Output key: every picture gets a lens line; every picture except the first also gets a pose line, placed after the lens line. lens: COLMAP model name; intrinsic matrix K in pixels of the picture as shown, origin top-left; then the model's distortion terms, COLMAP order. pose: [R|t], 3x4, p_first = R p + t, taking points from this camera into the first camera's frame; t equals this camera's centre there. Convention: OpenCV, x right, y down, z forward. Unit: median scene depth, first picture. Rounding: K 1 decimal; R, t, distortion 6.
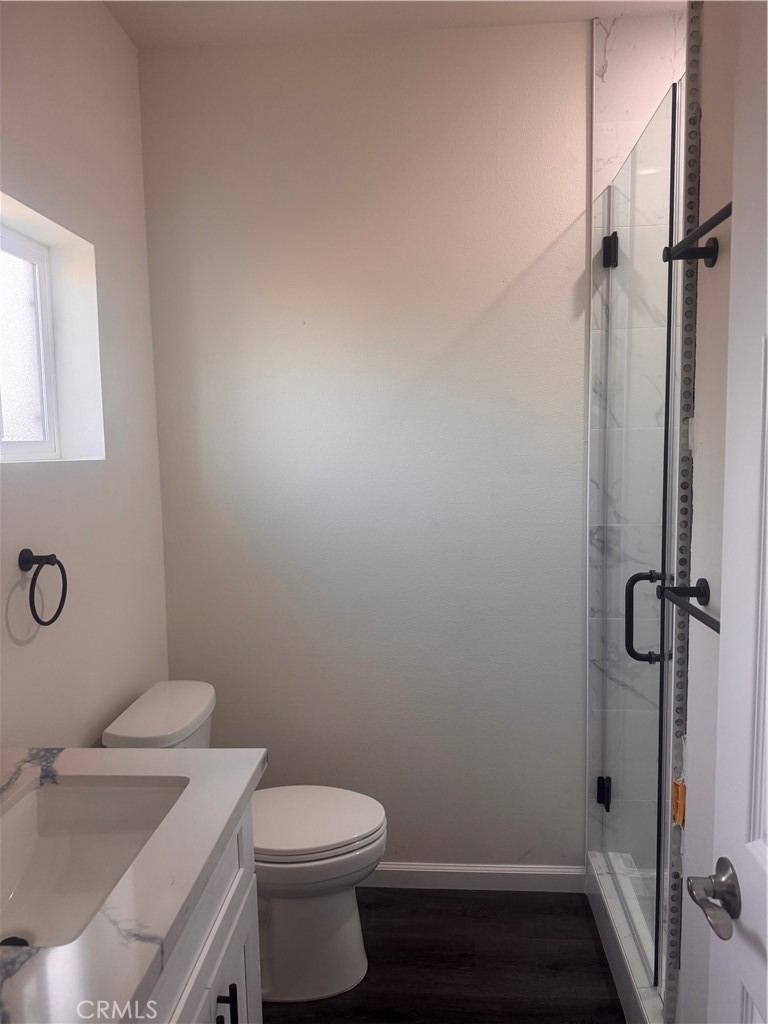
lens RADIAL K [[723.3, 0, 384.5], [0, 723.3, 511.8], [0, 0, 1]] dist [0.050841, -0.036415]
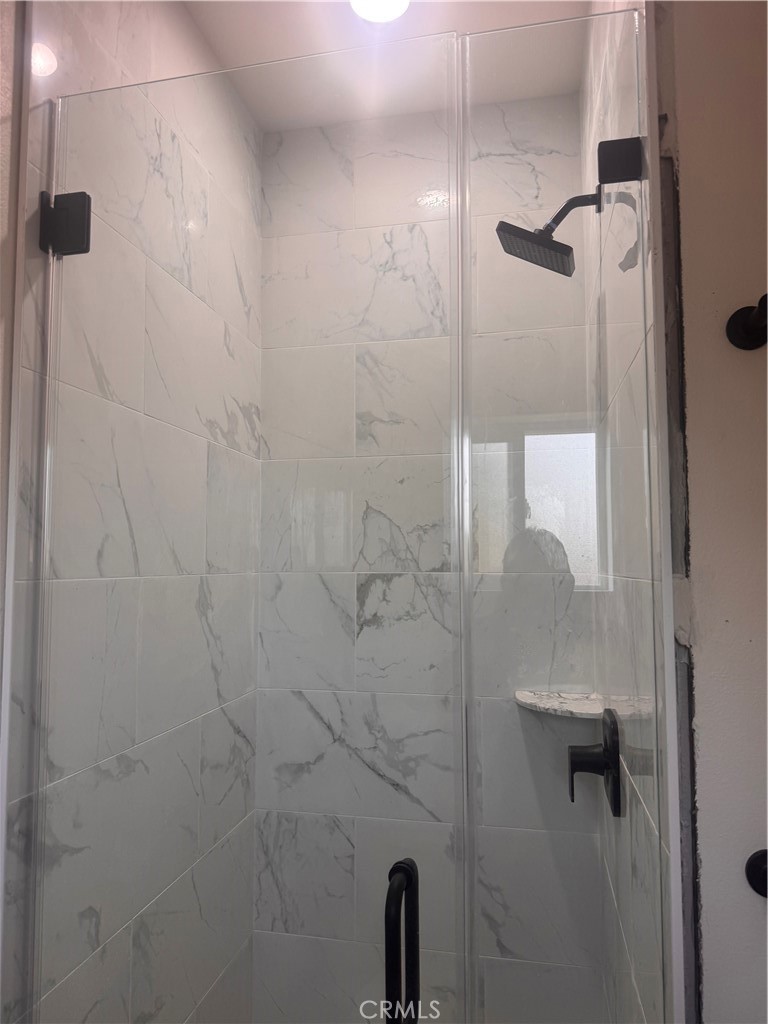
lens RADIAL K [[723.3, 0, 384.0], [0, 723.3, 515.8], [0, 0, 1]] dist [0.050841, -0.036415]
pose [[0.134386, 0.084420, 0.987327, -0.131178], [0.093569, 0.990832, -0.097455, -0.088082], [-0.986502, 0.105479, 0.125255, 0.711251]]
